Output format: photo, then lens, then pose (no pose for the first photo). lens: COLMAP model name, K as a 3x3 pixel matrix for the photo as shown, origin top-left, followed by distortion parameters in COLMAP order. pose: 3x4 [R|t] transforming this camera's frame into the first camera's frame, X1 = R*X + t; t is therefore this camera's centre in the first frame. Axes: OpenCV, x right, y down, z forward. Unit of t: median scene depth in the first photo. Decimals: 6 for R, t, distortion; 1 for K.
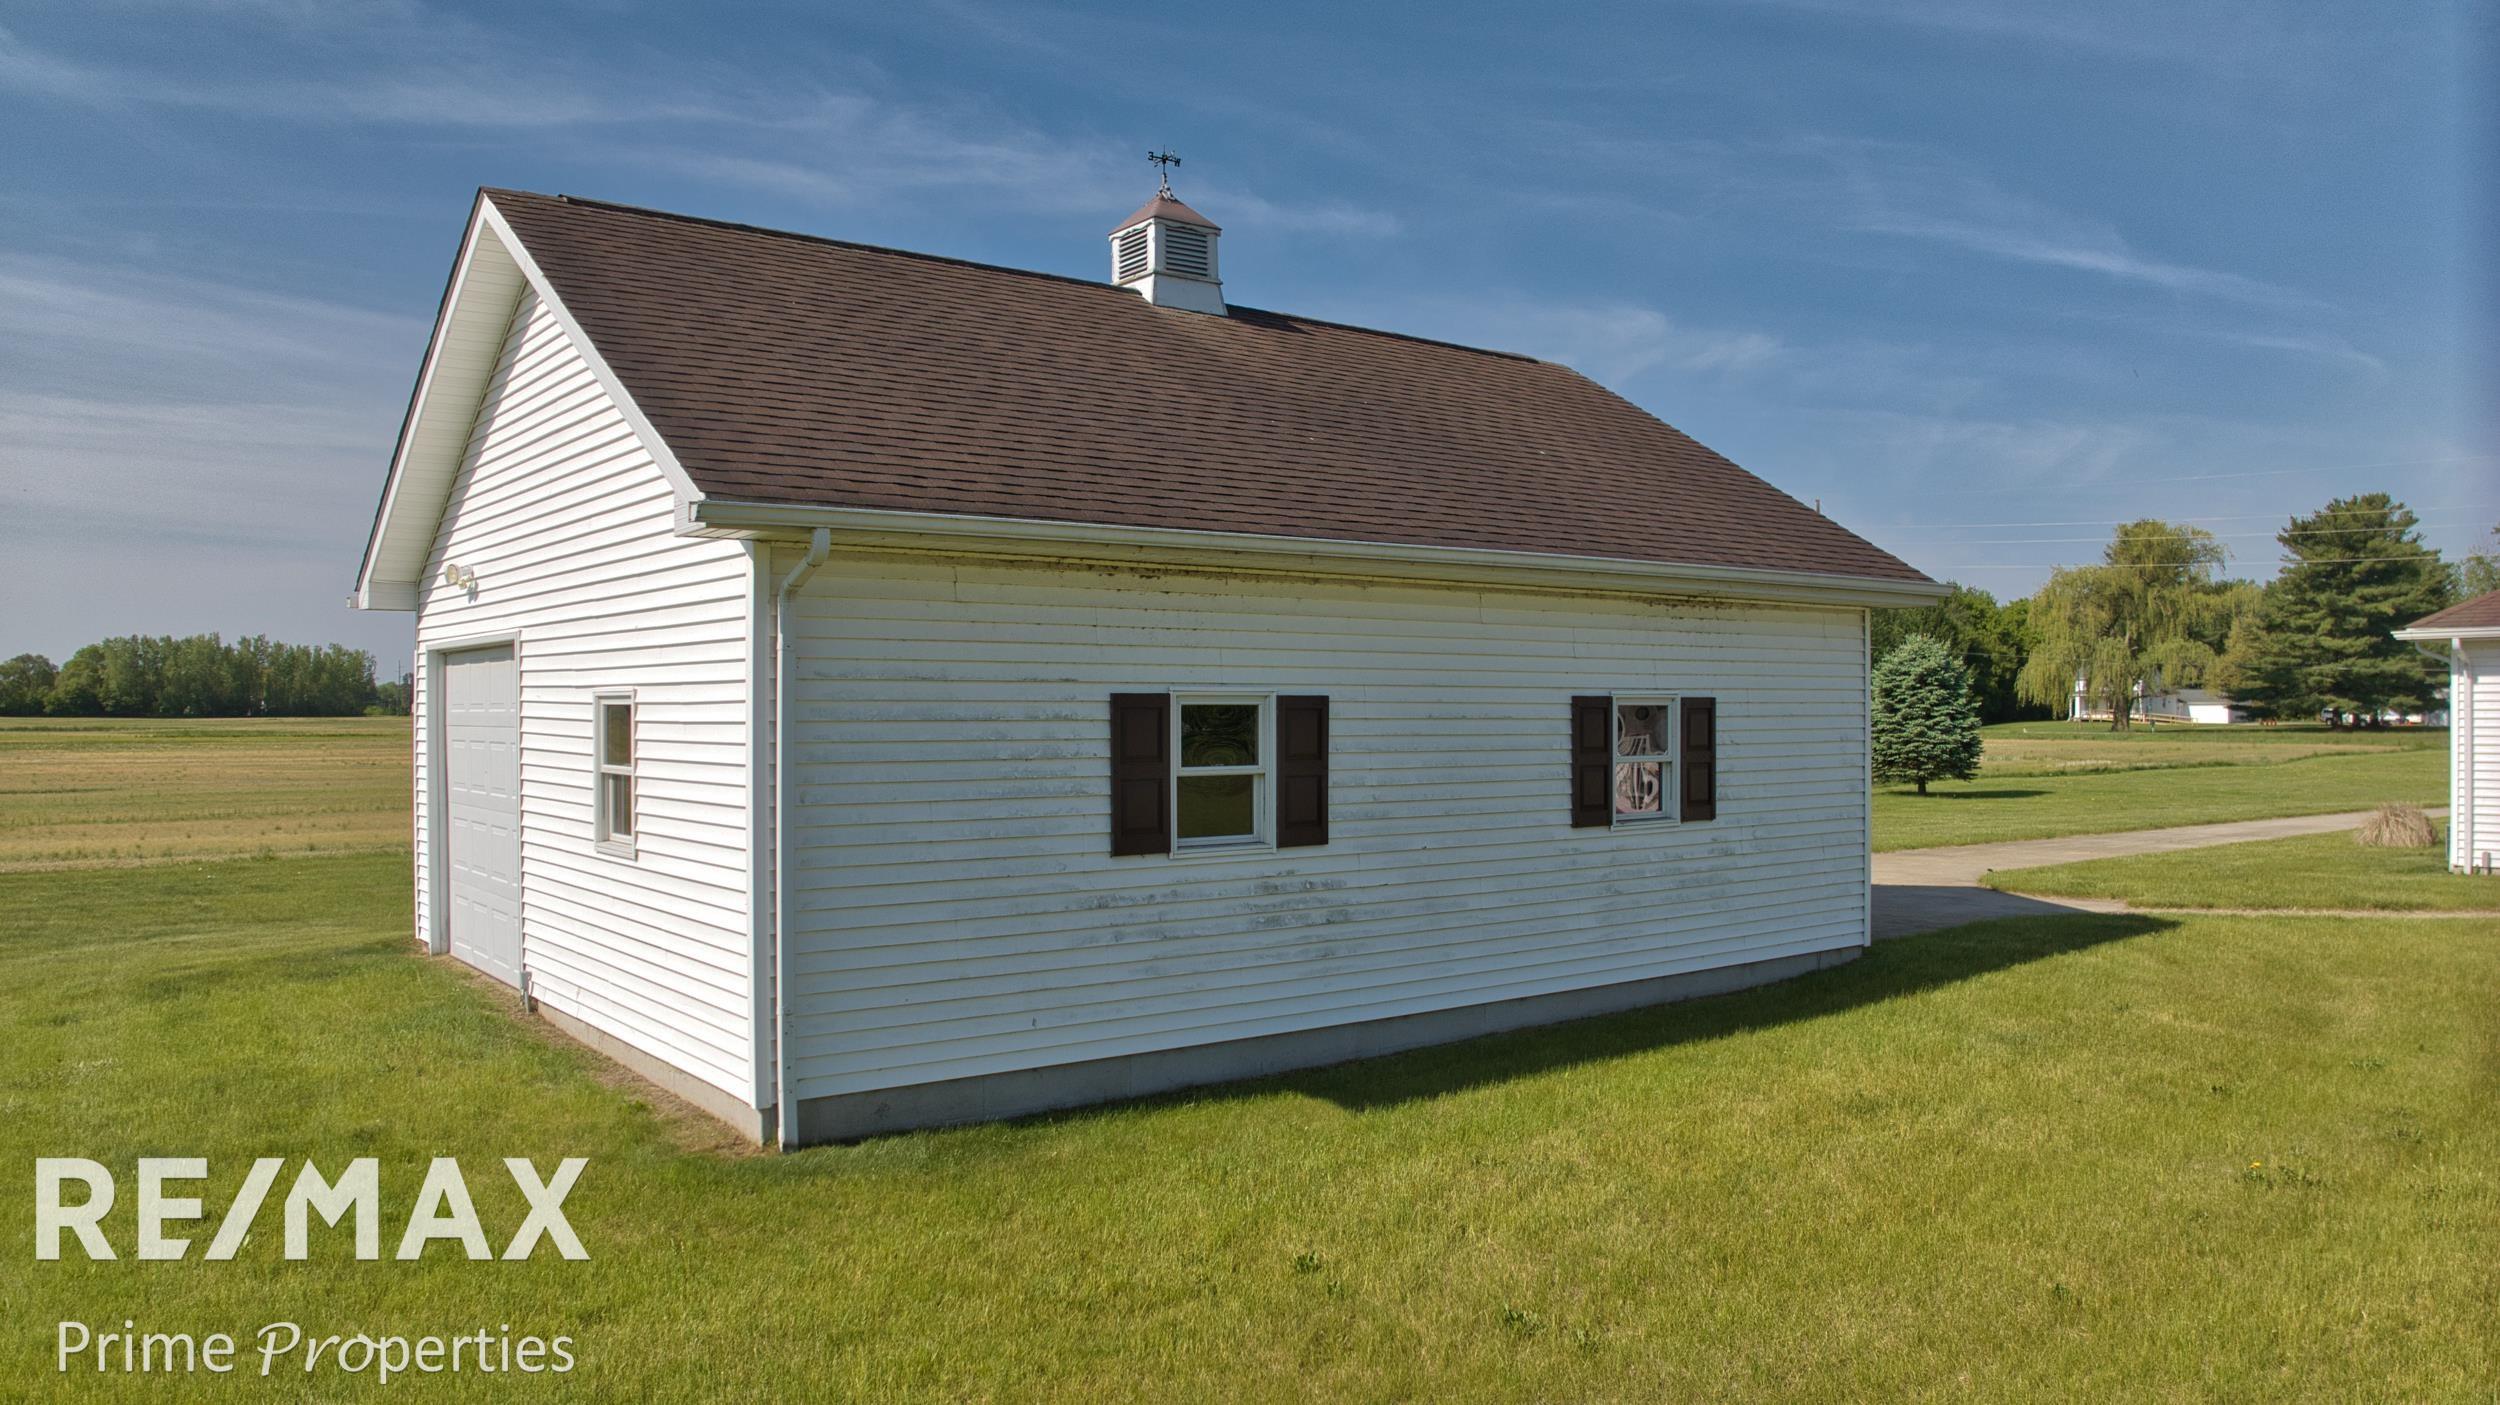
lens RADIAL K [[1759.5, 0, 1250.0], [0, 1759.5, 702.5], [0, 0, 1]] dist [0.006961, 0.007216]
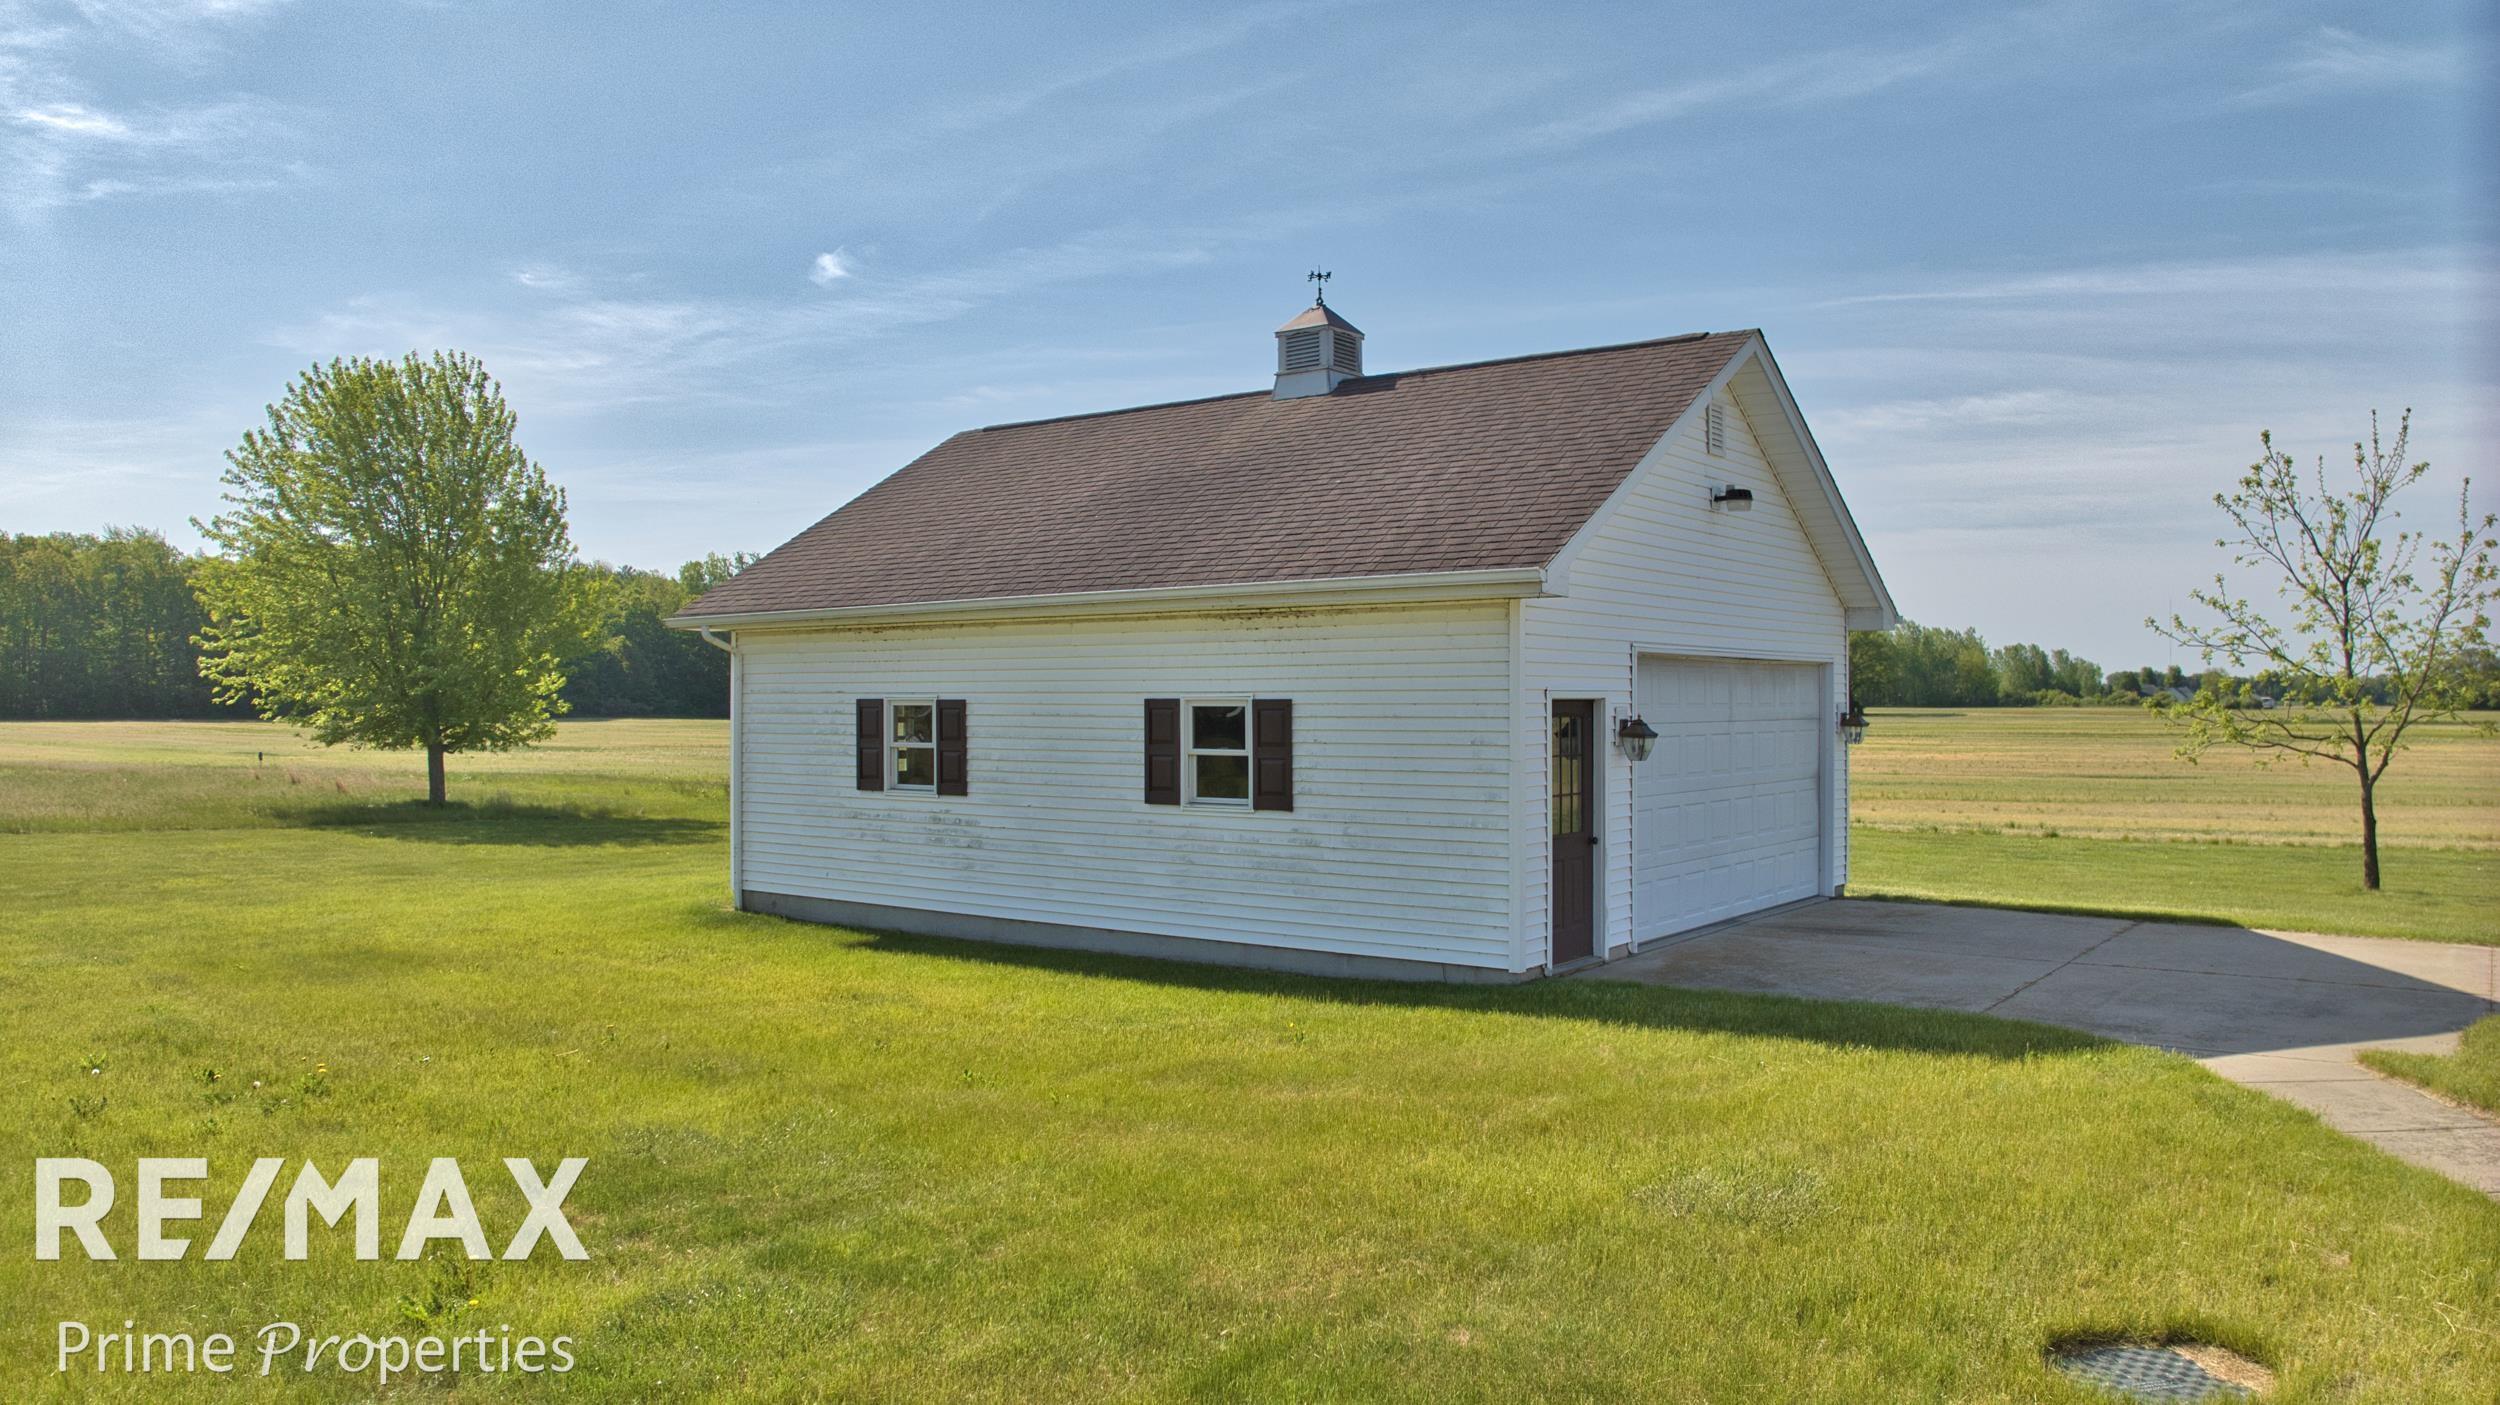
lens RADIAL K [[1759.5, 0, 1250.0], [0, 1759.5, 702.5], [0, 0, 1]] dist [0.006961, 0.007216]
pose [[0.245658, 0.001467, -0.969355, 1.430683], [0.002698, 0.999994, 0.002197, -0.003656], [0.969353, -0.003155, 0.245653, 0.770805]]
